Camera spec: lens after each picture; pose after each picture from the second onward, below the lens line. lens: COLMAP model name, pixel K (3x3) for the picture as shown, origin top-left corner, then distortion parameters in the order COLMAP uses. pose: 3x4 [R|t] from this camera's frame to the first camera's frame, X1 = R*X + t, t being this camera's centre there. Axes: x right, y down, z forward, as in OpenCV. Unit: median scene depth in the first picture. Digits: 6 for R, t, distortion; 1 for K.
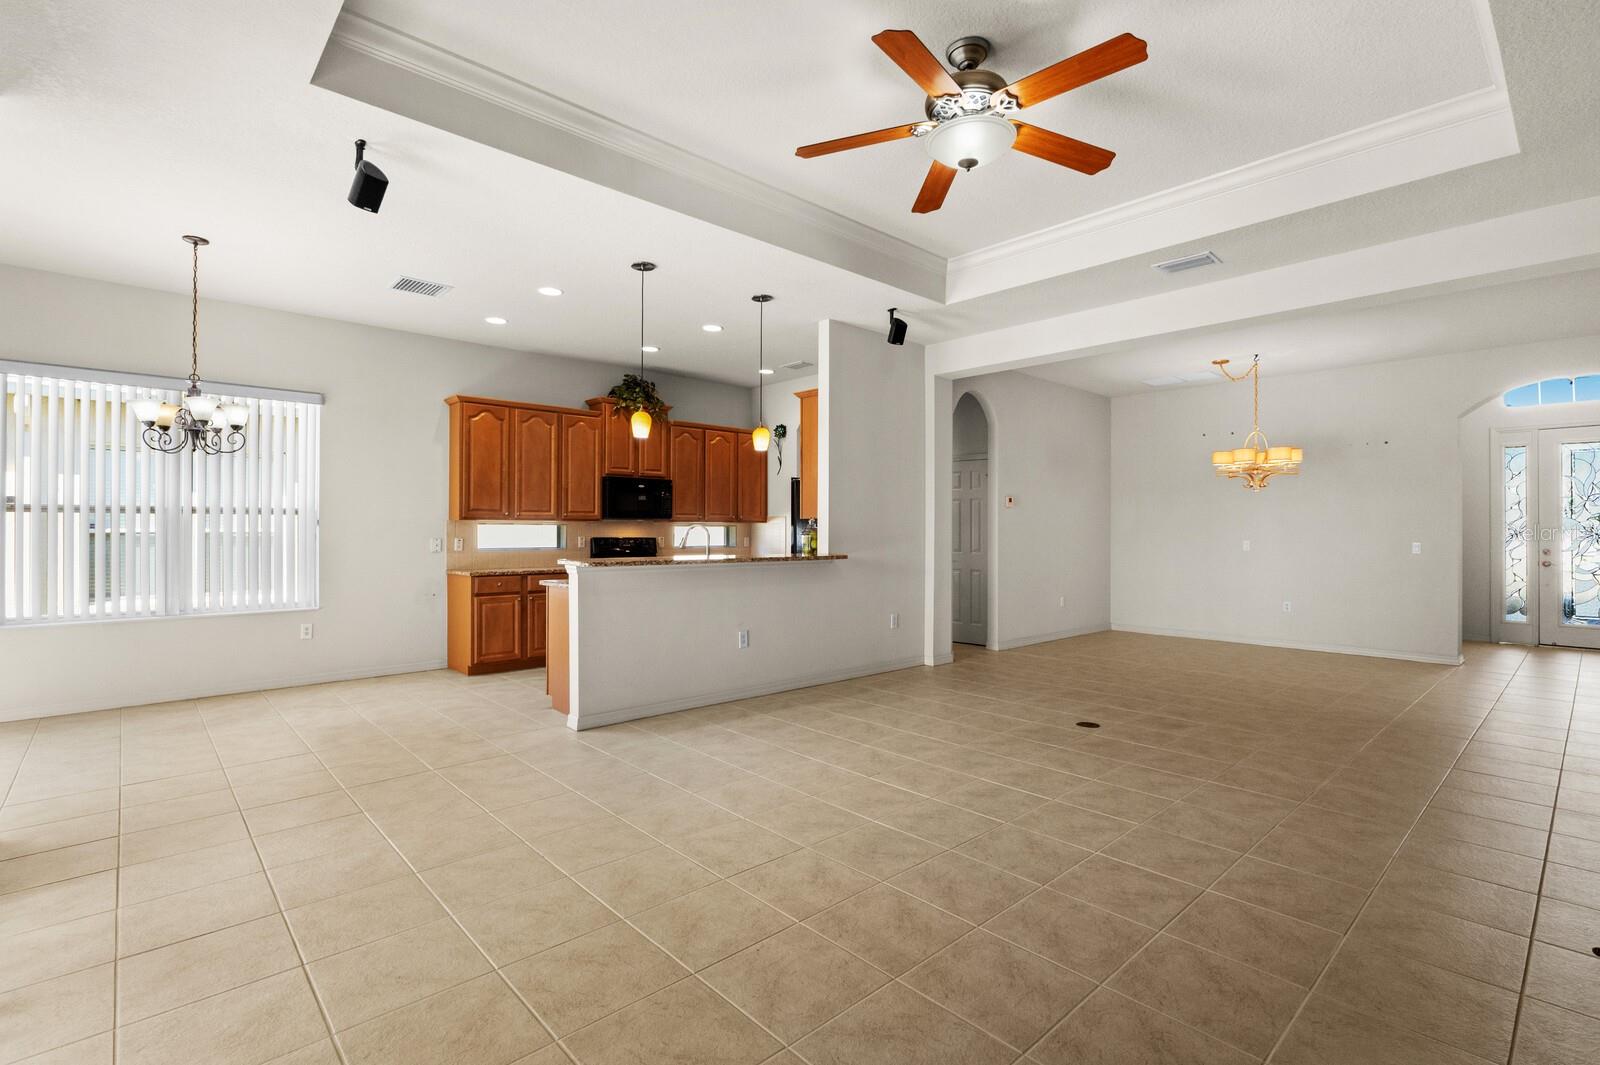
lens RADIAL K [[732.4, 0, 802.5], [0, 732.4, 521.9], [0, 0, 1]] dist [0.000109, -0.000134]
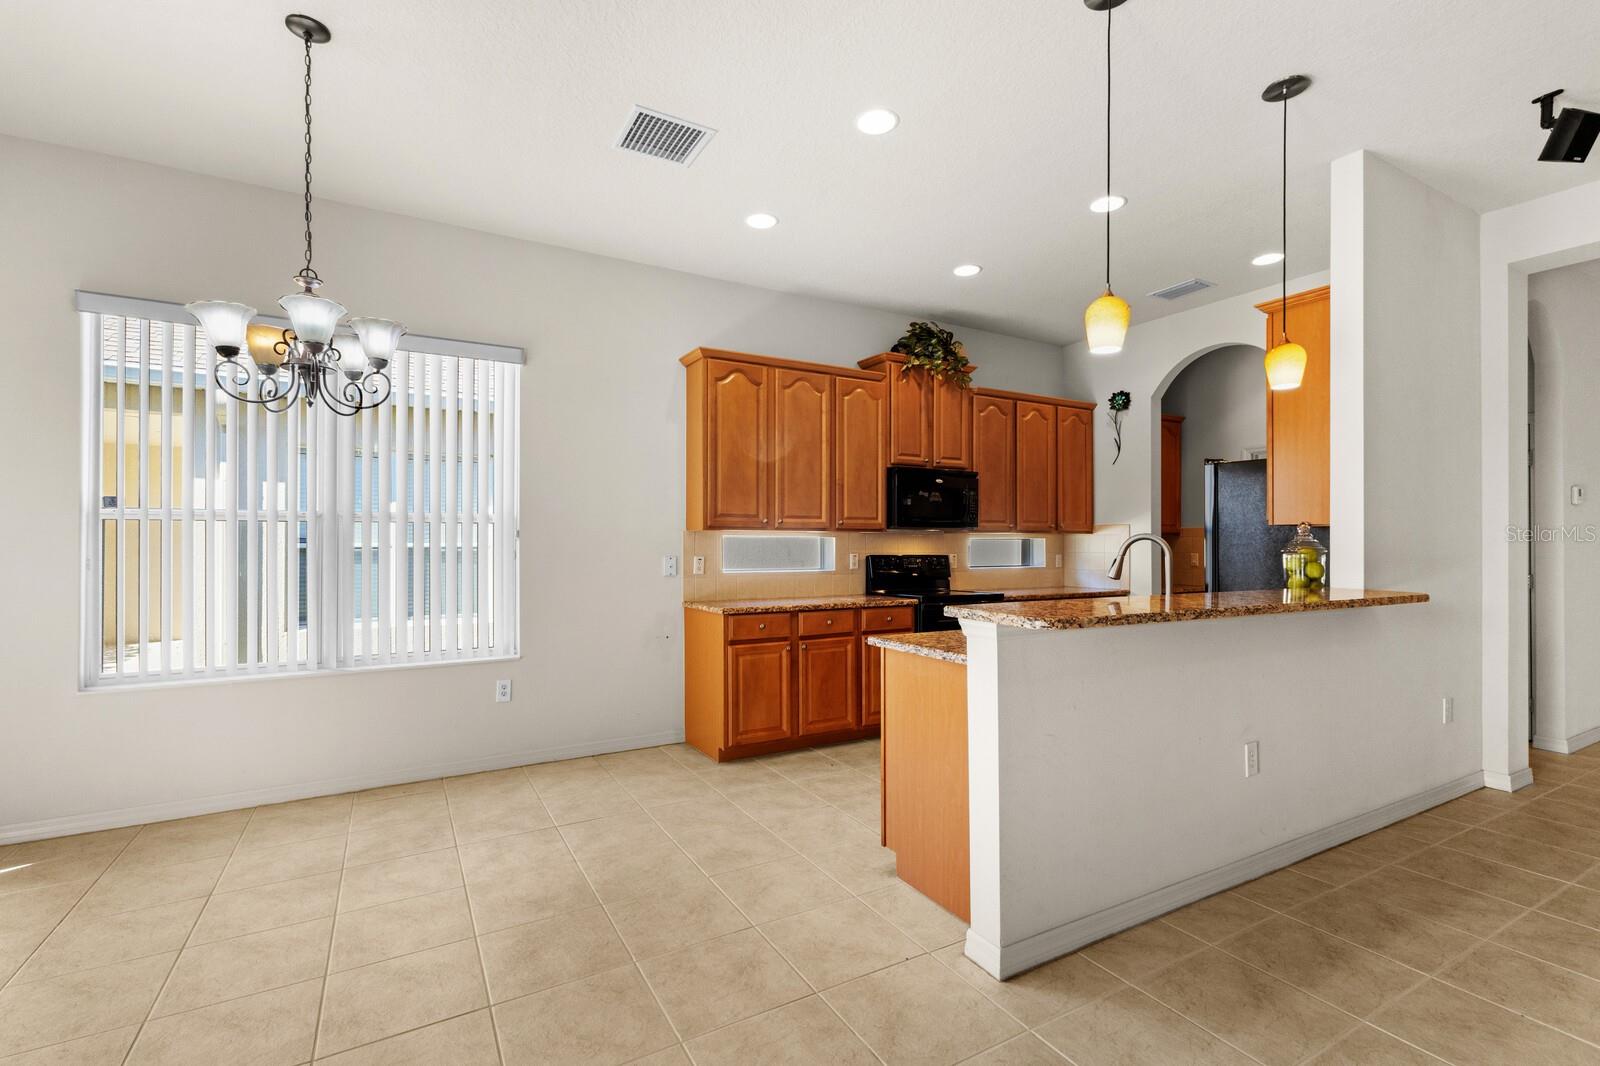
lens RADIAL K [[702.3, 0, 798.4], [0, 702.3, 535.0], [0, 0, 1]] dist [0.013140, -0.000492]
pose [[0.974687, -0.002778, -0.223555, -0.224254], [0.002636, 0.999996, -0.000933, 0.002664], [0.223557, 0.000320, 0.974691, 0.362023]]
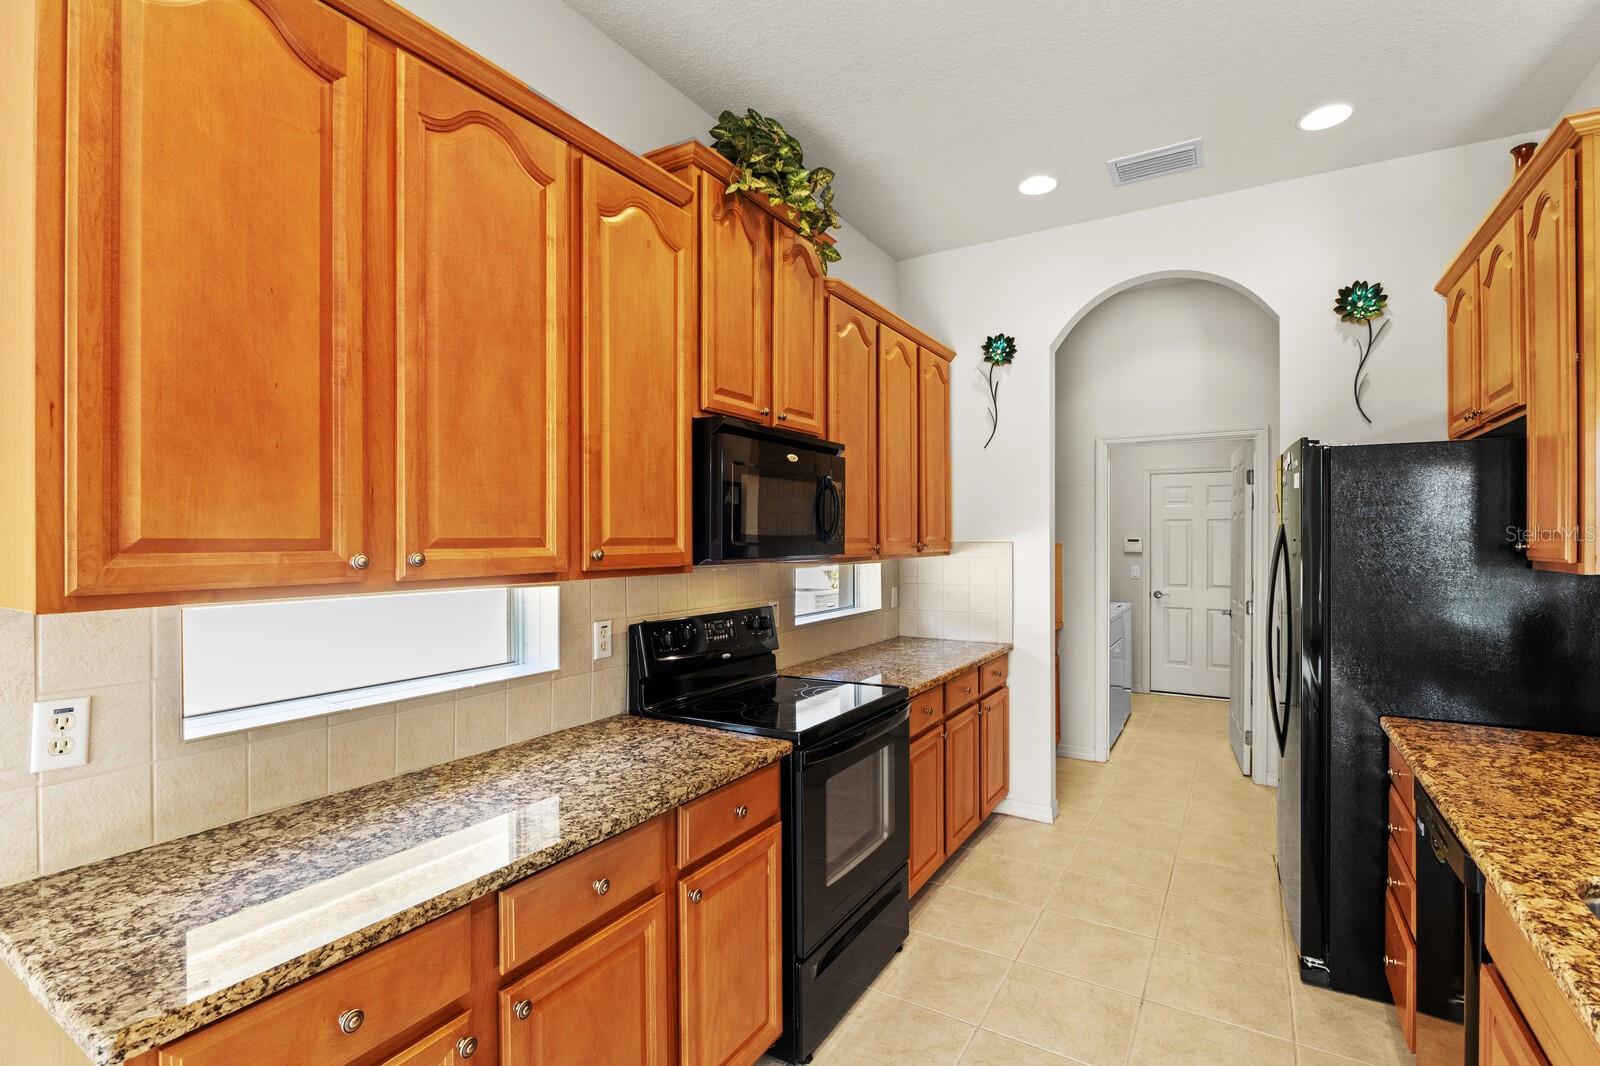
lens RADIAL K [[734.1, 0, 800.0], [0, 734.1, 533.0], [0, 0, 1]] dist [-0.000074, -0.000040]
pose [[0.960291, -0.002047, 0.278992, -0.341064], [0.000670, 0.999987, 0.005032, -0.019325], [-0.278999, -0.004646, 0.960280, 0.769003]]
